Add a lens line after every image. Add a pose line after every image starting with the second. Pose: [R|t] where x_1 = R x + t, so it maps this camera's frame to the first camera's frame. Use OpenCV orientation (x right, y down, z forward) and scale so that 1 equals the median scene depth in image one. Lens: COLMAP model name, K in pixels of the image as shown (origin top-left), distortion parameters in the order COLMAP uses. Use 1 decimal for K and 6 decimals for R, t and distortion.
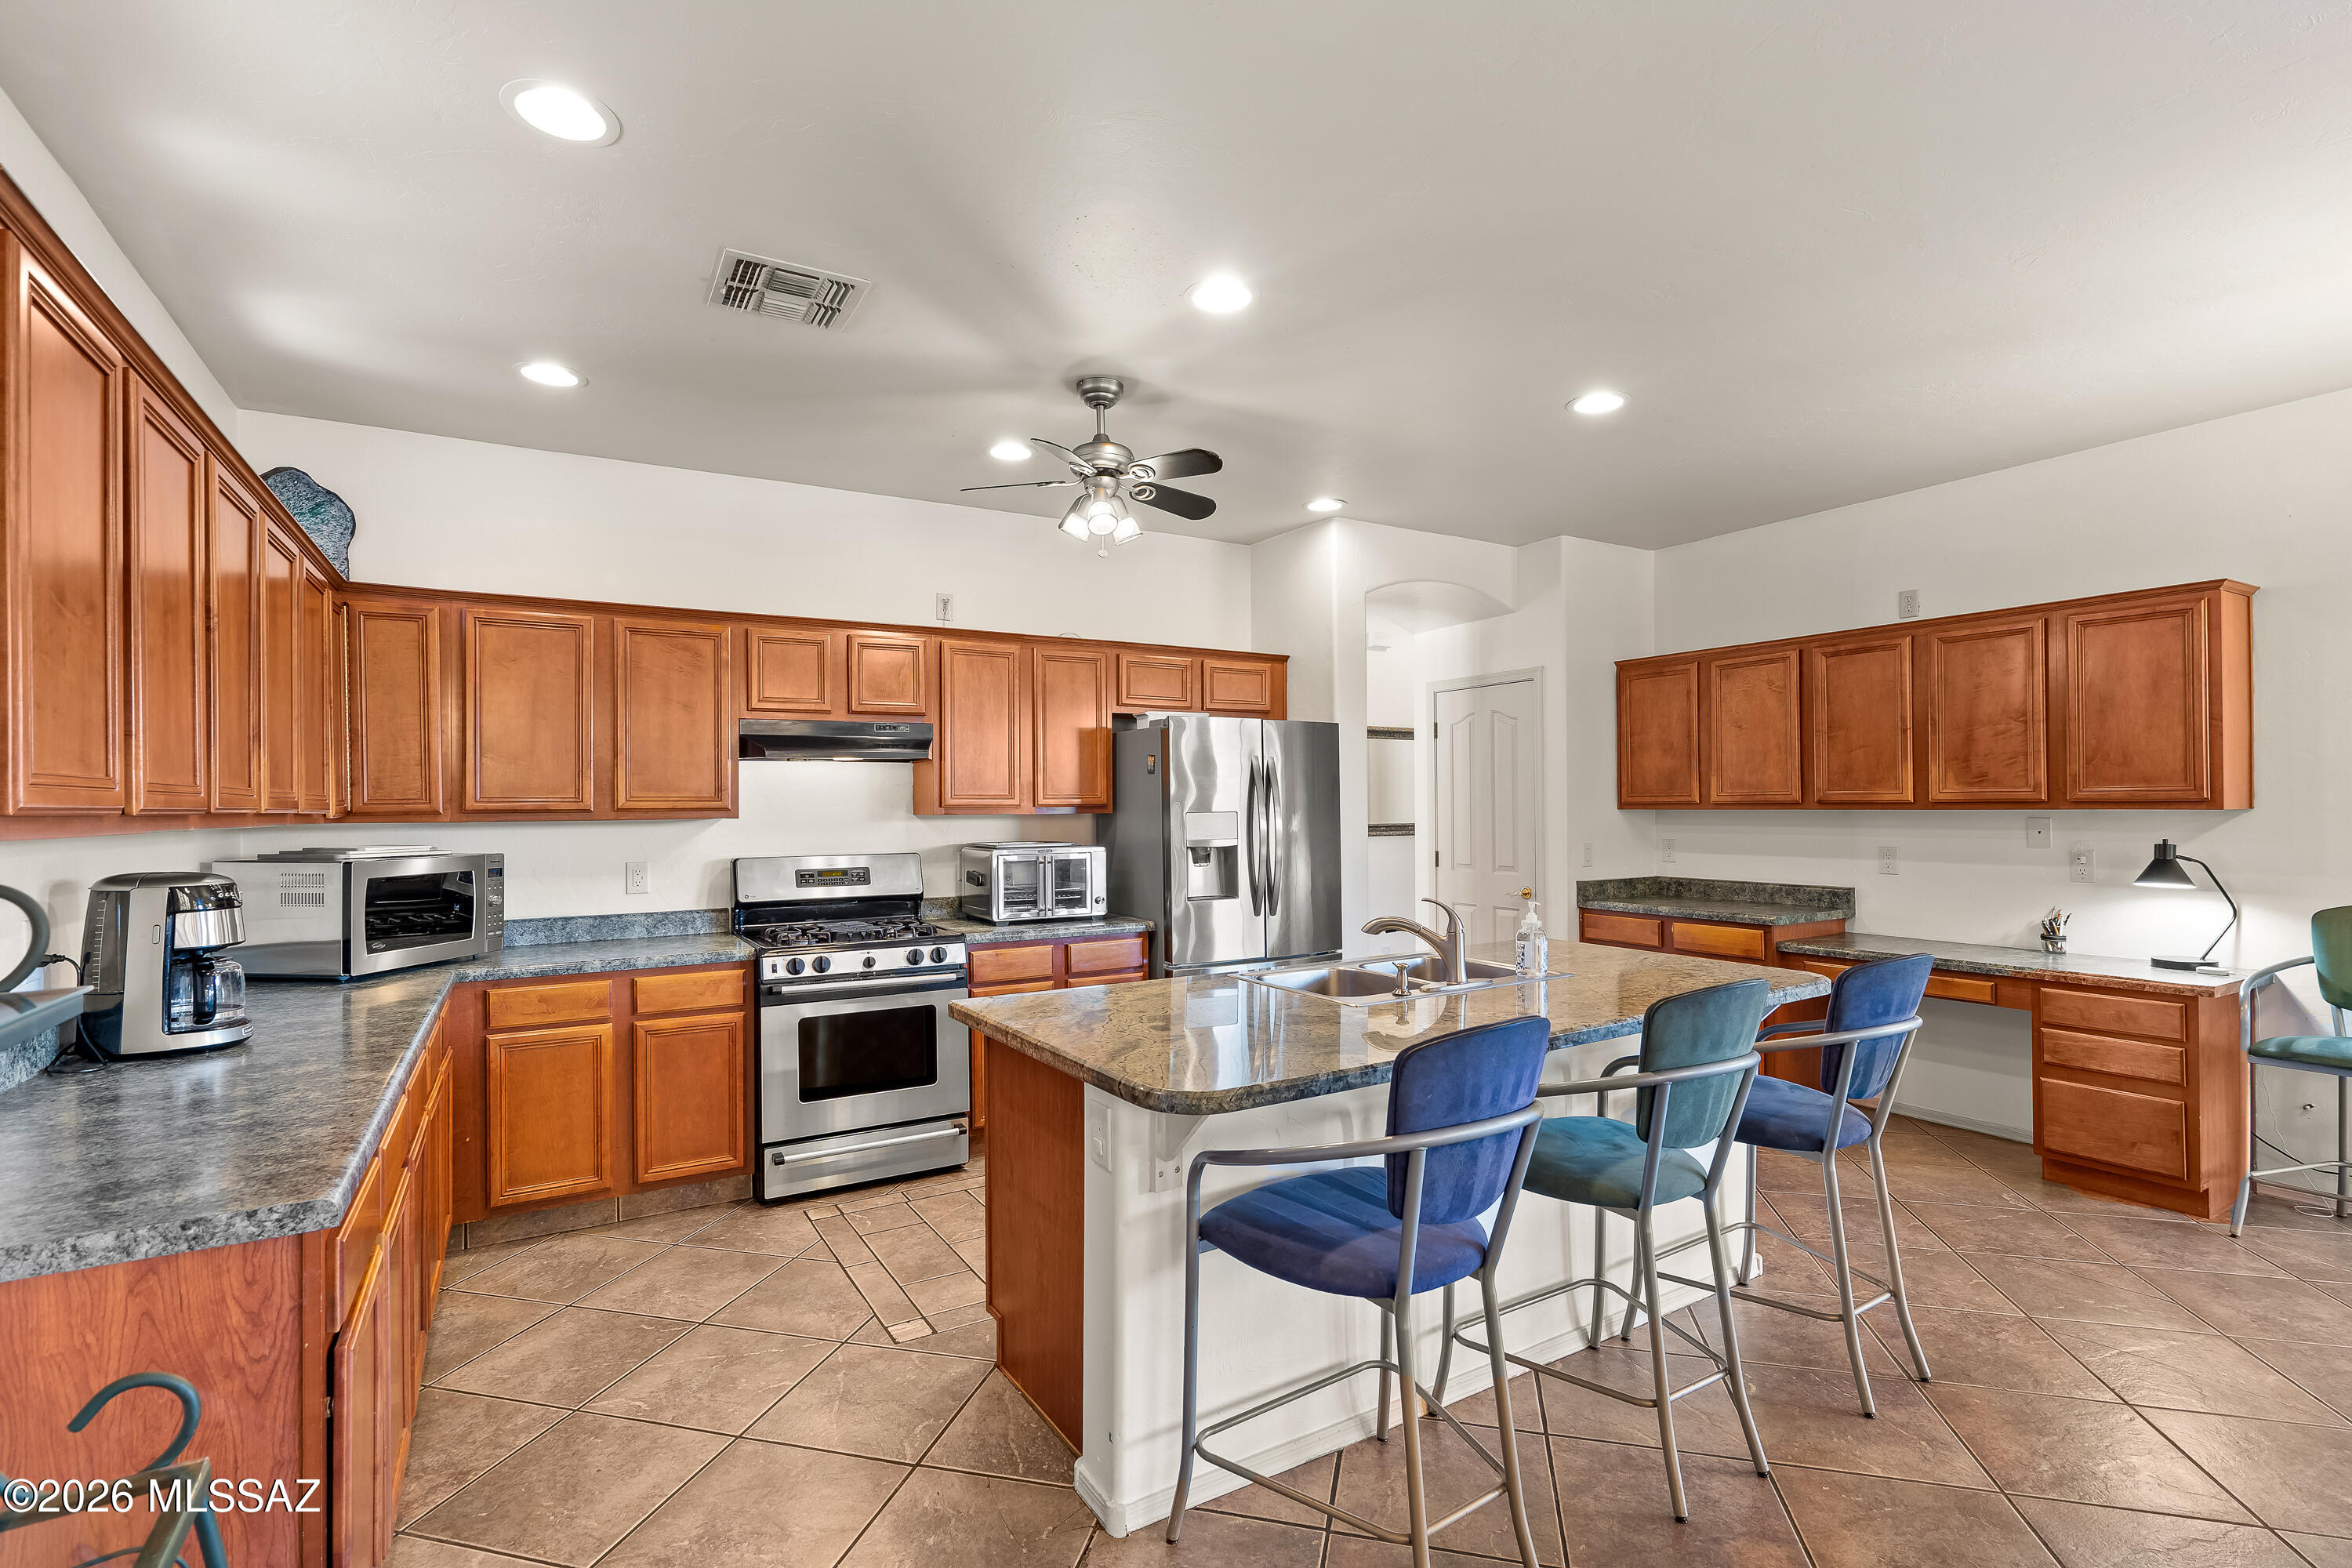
lens RADIAL K [[1083.3, 0, 1162.5], [0, 1083.3, 797.3], [0, 0, 1]] dist [-0.000641, 0.001300]
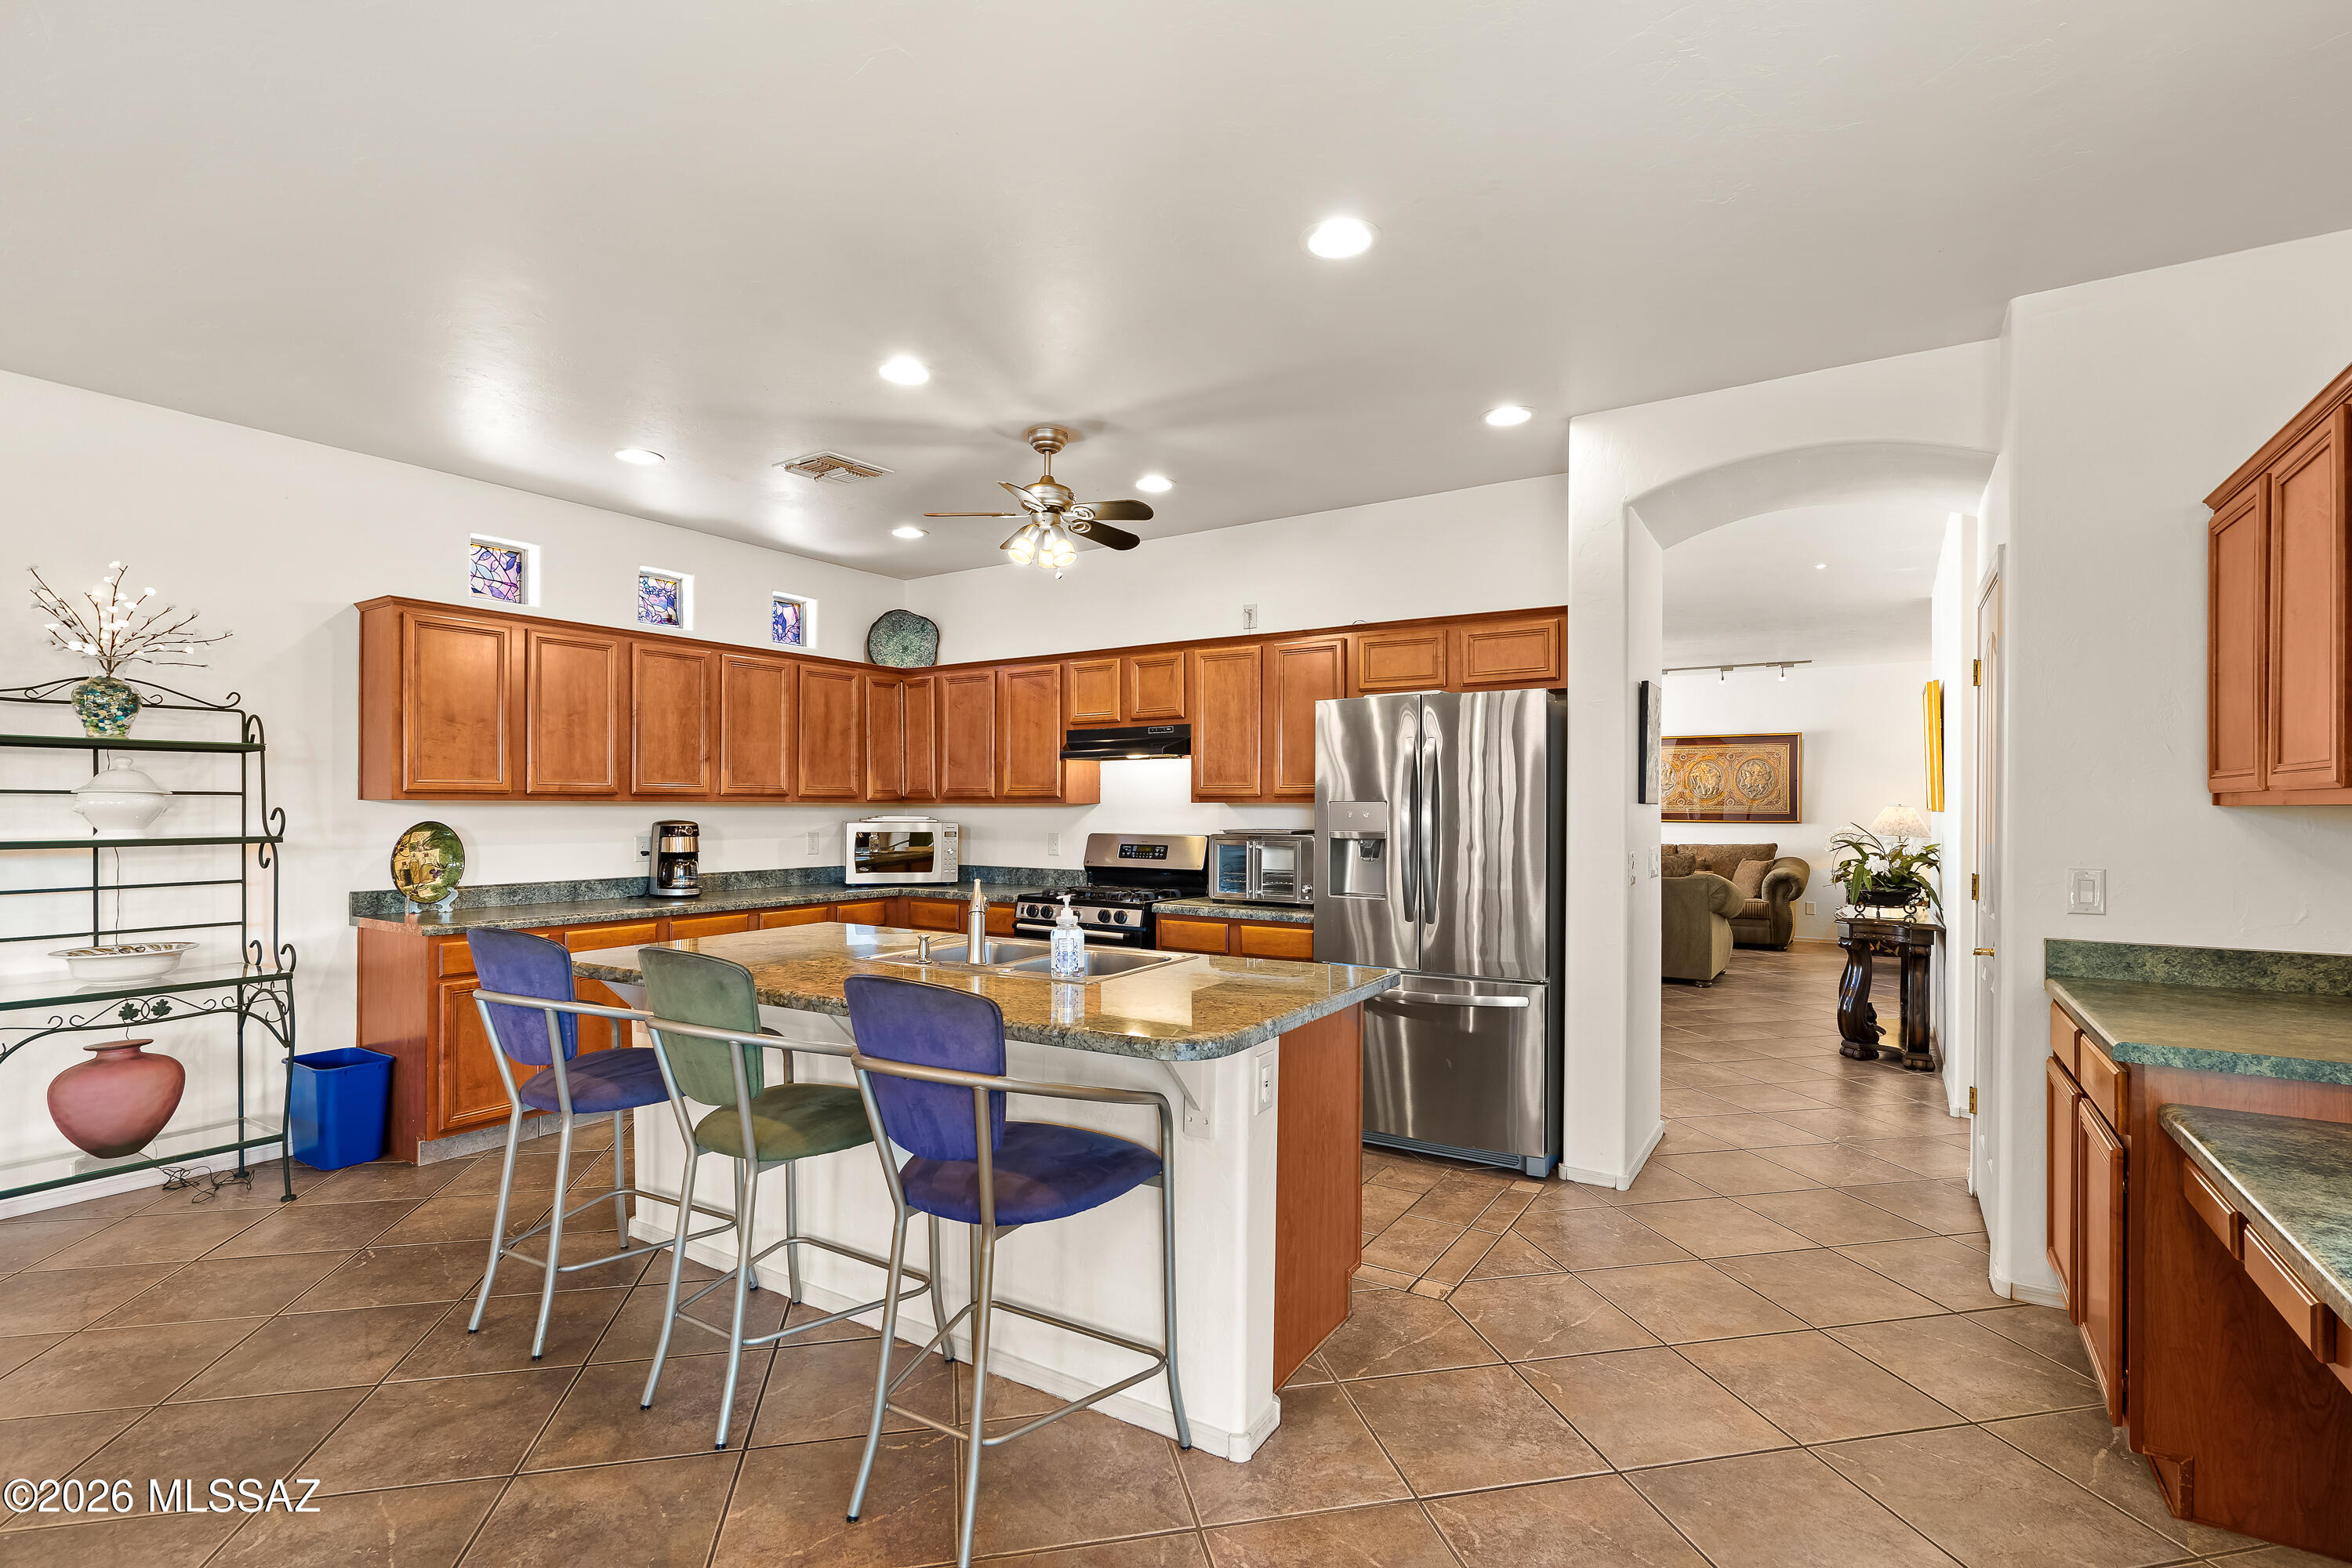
lens RADIAL K [[1083.3, 0, 1151.4], [0, 1083.3, 801.8], [0, 0, 1]] dist [-0.000641, 0.001300]
pose [[0.433345, 0.004047, -0.901219, 0.890002], [0.000138, 0.999990, 0.004557, 0.010975], [0.901228, -0.002099, 0.433340, 0.501310]]
